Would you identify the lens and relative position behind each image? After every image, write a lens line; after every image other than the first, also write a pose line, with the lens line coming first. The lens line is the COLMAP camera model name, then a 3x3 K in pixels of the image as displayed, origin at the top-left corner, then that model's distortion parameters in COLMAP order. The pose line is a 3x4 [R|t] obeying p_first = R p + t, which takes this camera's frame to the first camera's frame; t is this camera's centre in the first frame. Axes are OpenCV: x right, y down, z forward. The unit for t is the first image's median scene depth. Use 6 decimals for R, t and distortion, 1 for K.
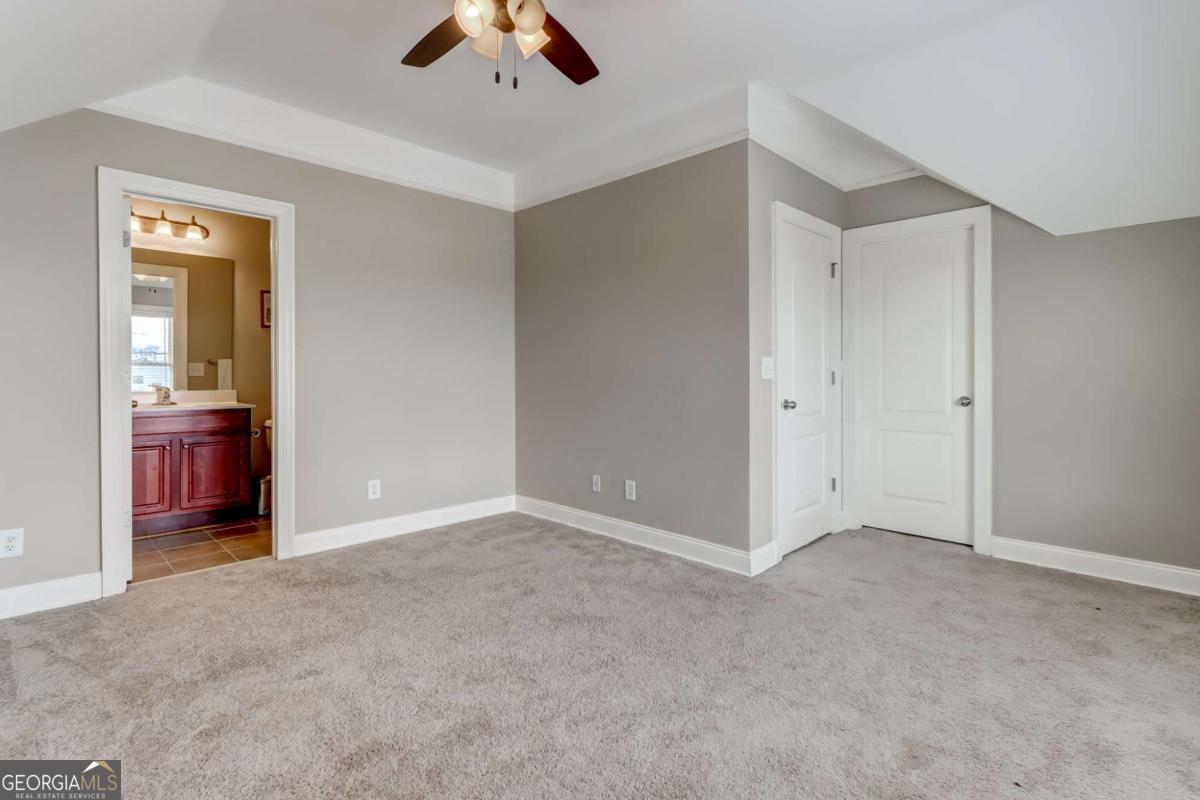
lens RADIAL K [[561.8, 0, 598.3], [0, 561.8, 391.4], [0, 0, 1]] dist [0.000333, 0.002428]
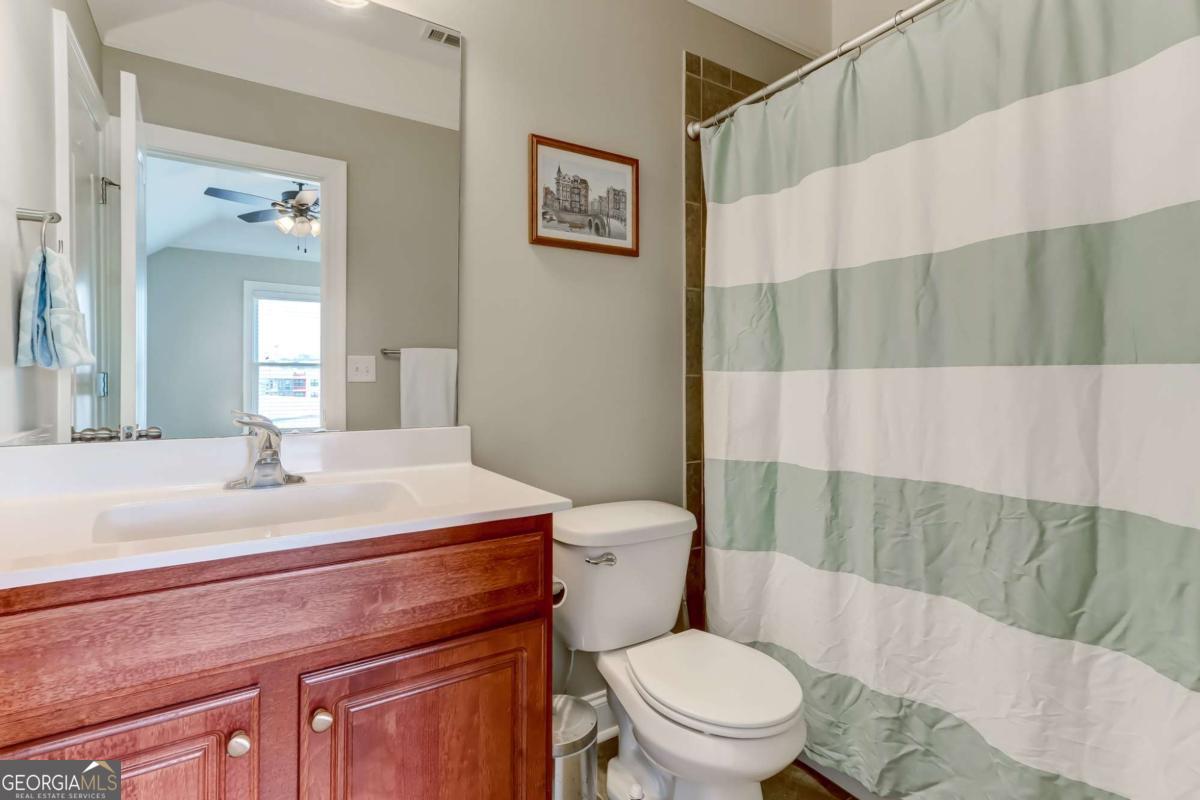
lens RADIAL K [[561.8, 0, 600.0], [0, 561.8, 389.8], [0, 0, 1]] dist [0.000333, 0.002428]
pose [[0.977519, 0.008820, -0.210665, -0.483854], [-0.011630, 0.999859, -0.012104, -0.019526], [0.210528, 0.014282, 0.977483, 0.670355]]
